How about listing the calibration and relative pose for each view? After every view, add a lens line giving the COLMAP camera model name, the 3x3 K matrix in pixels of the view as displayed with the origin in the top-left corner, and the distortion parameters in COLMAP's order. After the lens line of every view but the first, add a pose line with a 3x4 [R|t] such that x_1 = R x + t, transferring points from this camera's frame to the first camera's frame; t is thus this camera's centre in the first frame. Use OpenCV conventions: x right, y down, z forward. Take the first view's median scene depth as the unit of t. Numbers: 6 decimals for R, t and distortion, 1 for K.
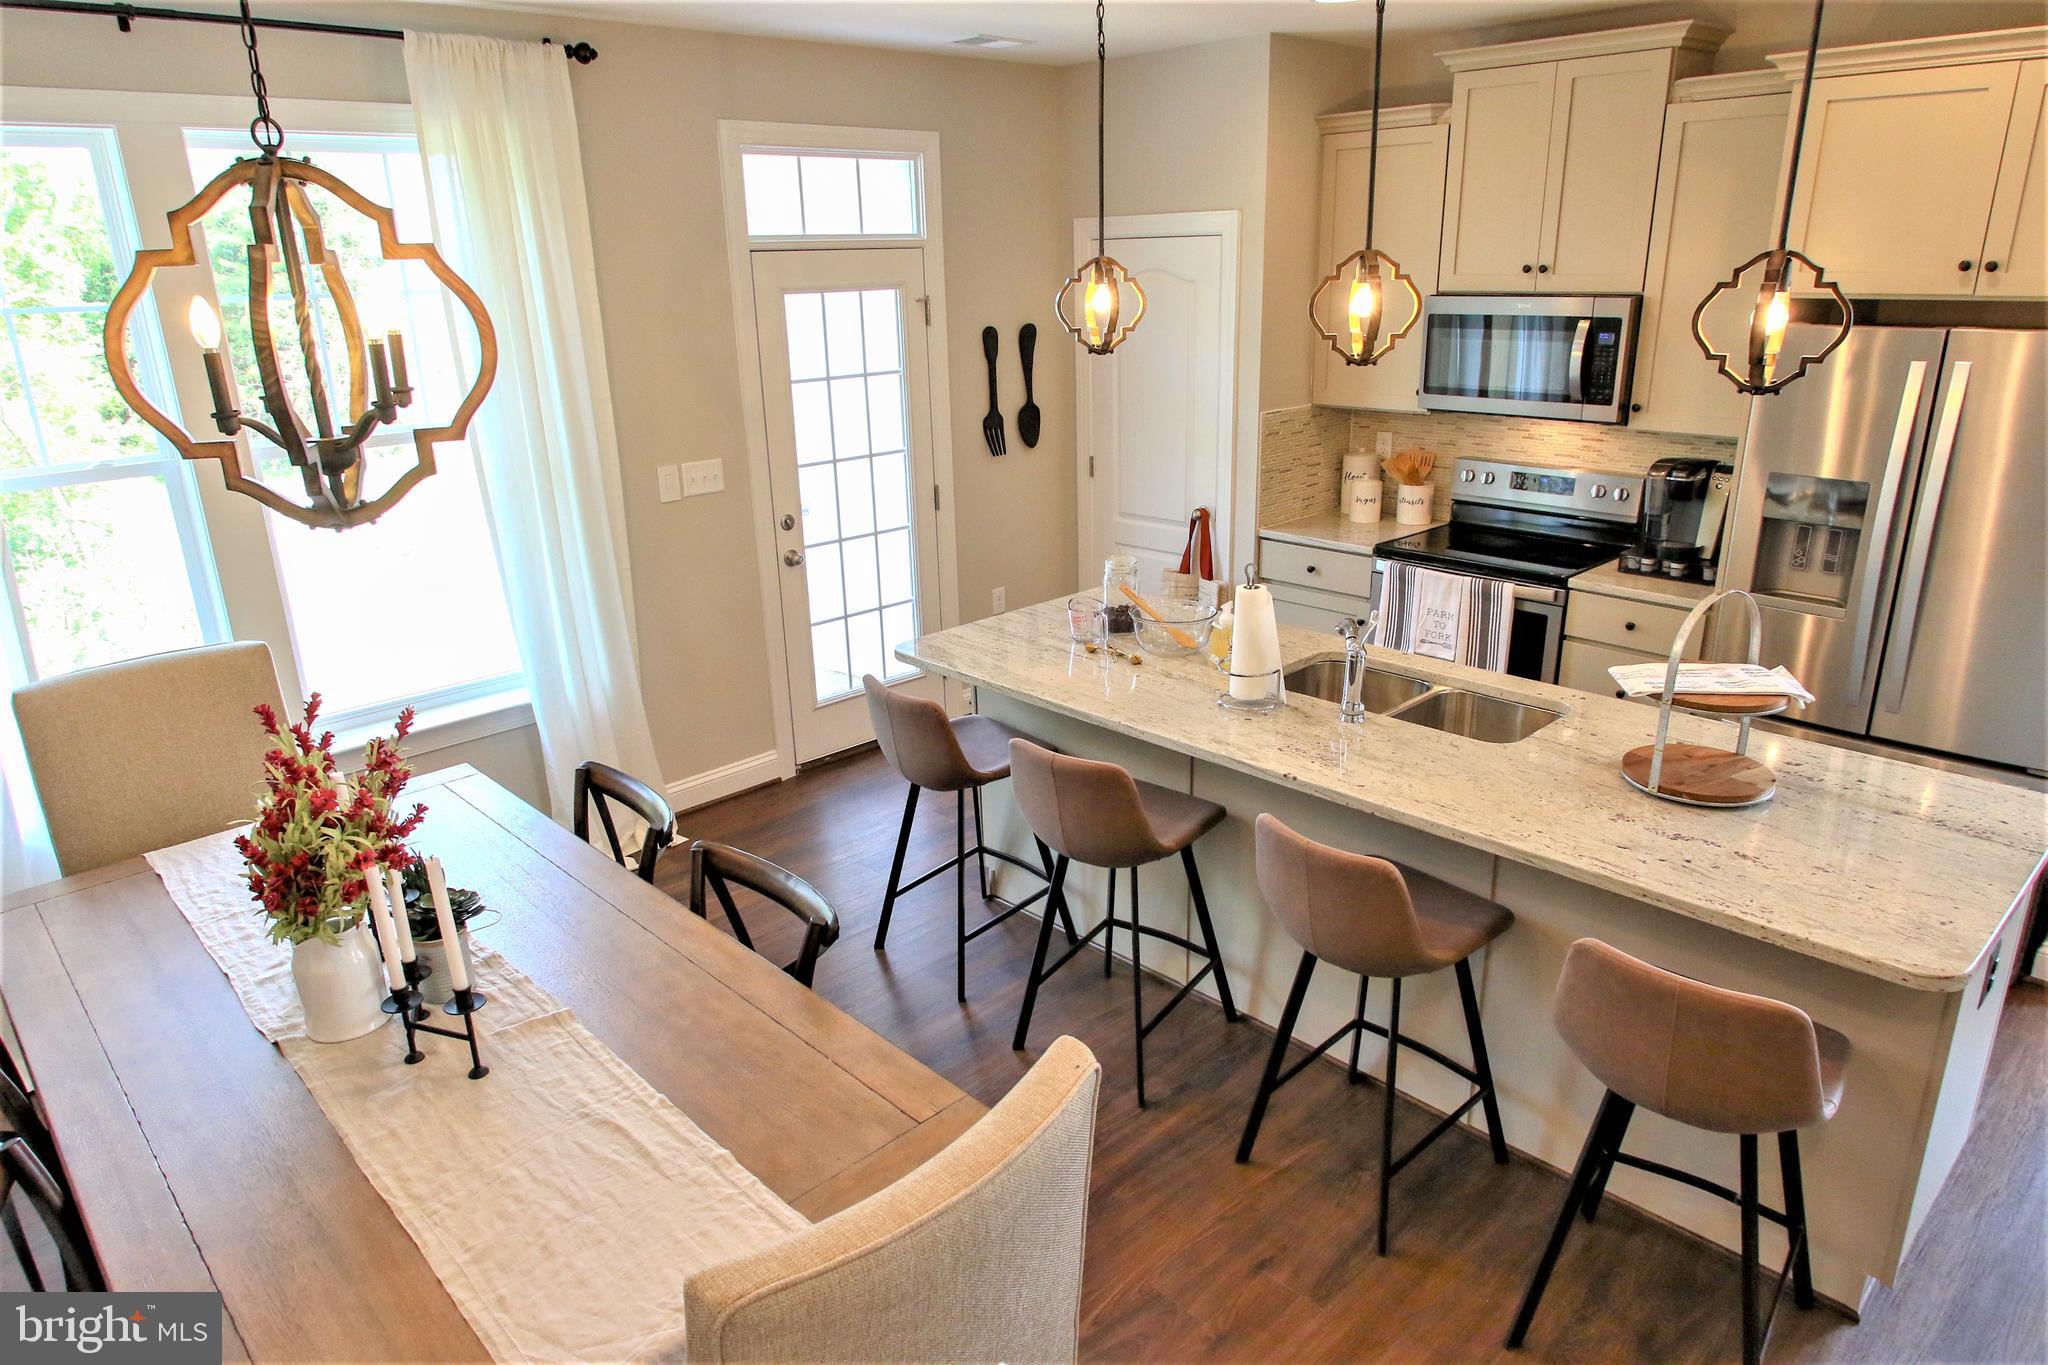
lens RADIAL K [[1297.1, 0, 1025.3], [0, 1297.1, 687.3], [0, 0, 1]] dist [-0.025094, -0.000139]
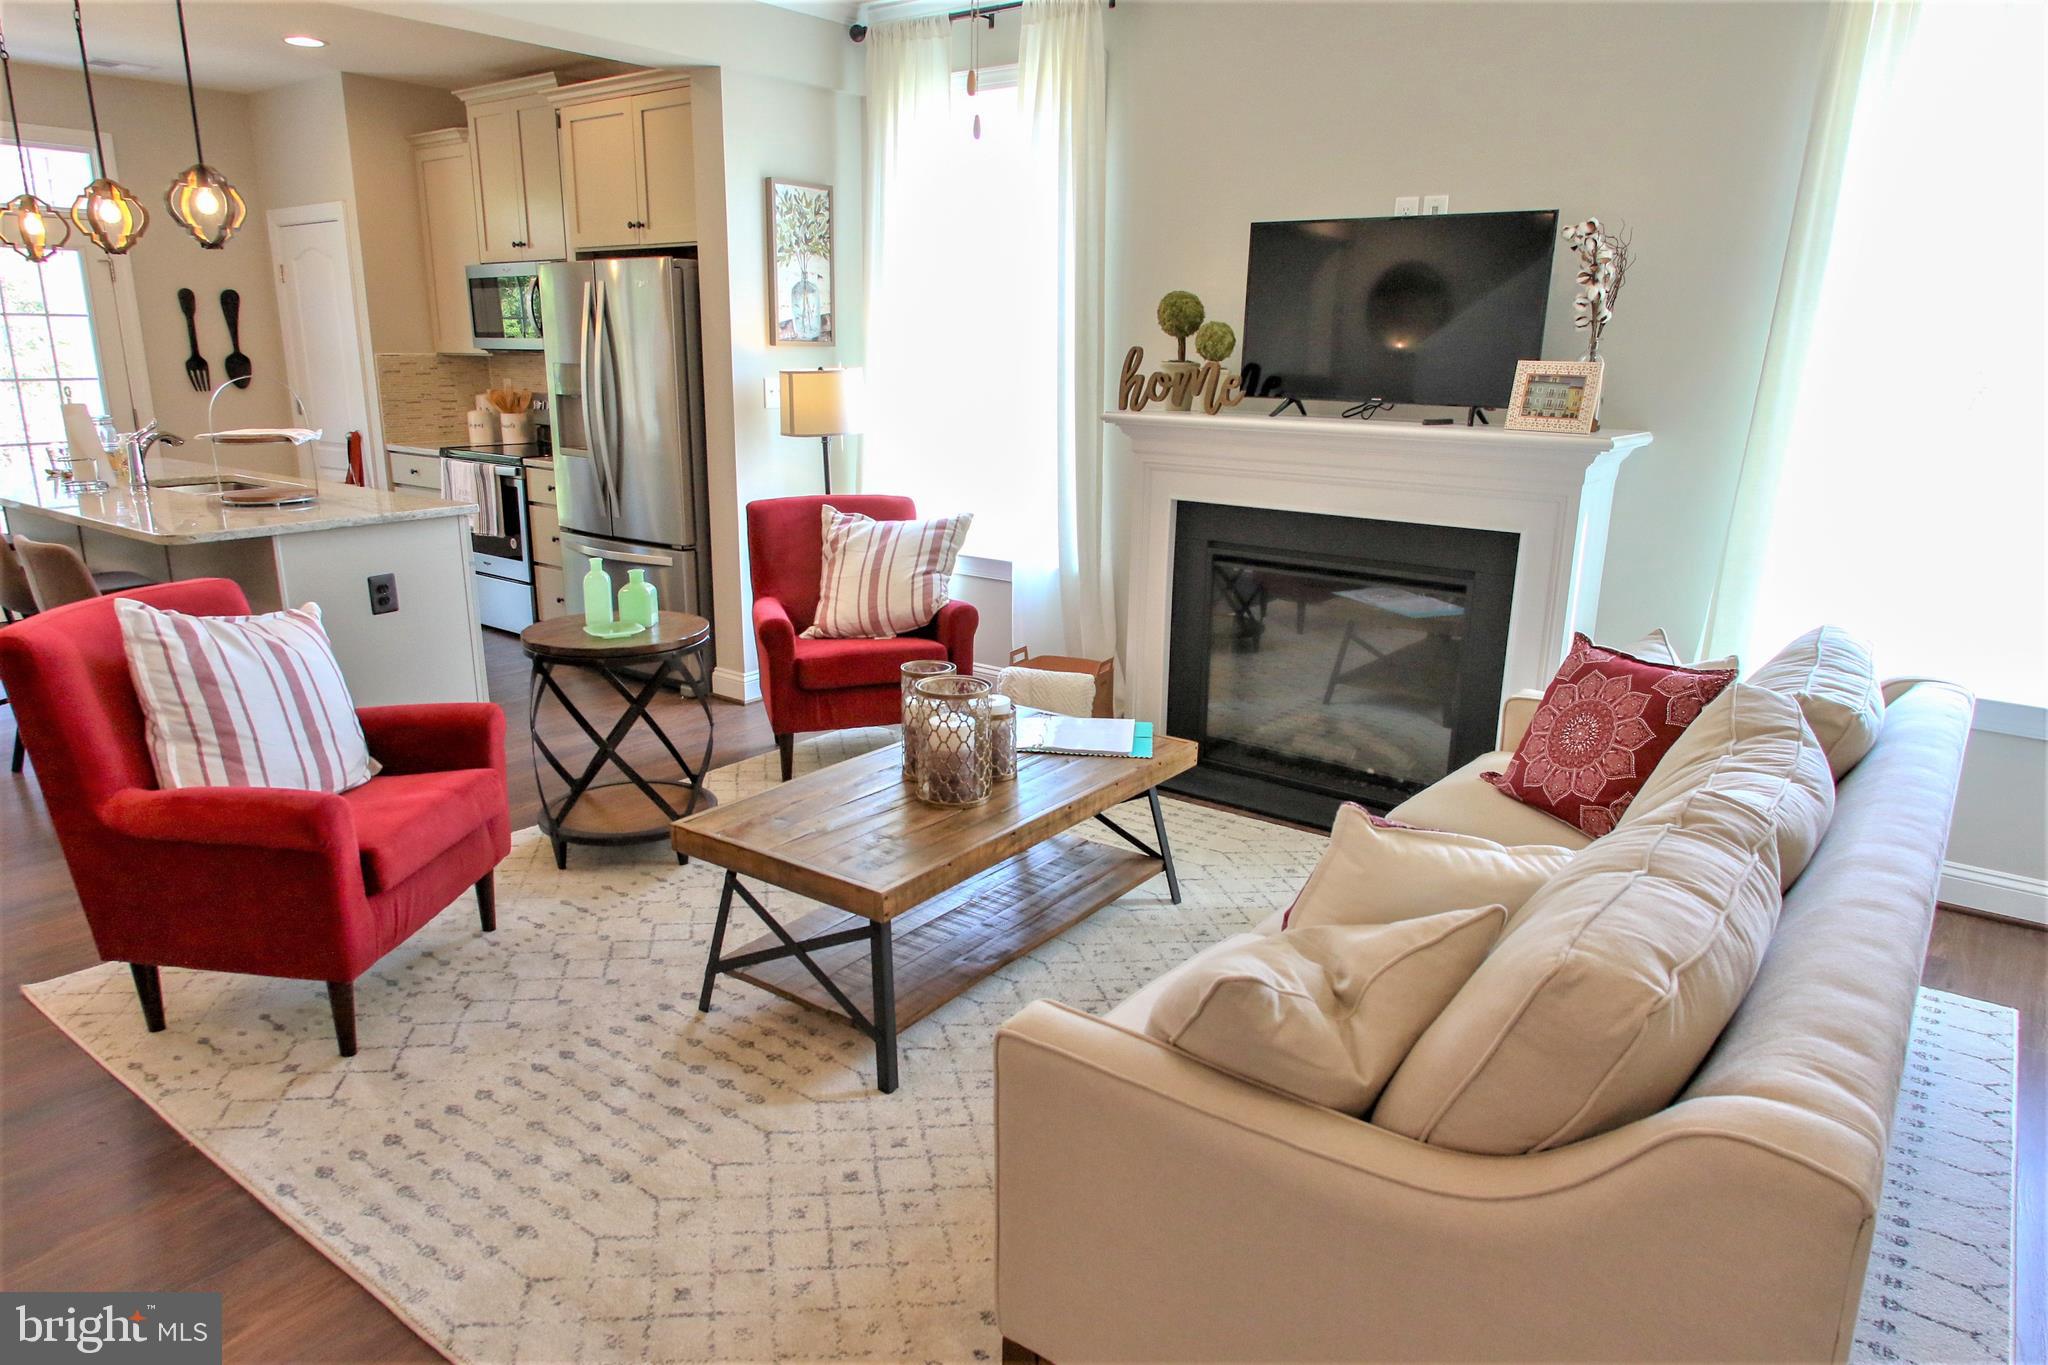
lens RADIAL K [[1297.1, 0, 1022.5], [0, 1297.1, 682.6], [0, 0, 1]] dist [-0.025094, -0.000139]
pose [[0.985760, -0.003801, 0.168113, 0.600674], [0.015323, 0.997616, -0.067290, 0.217232], [-0.167457, 0.068908, 0.983468, -0.371646]]
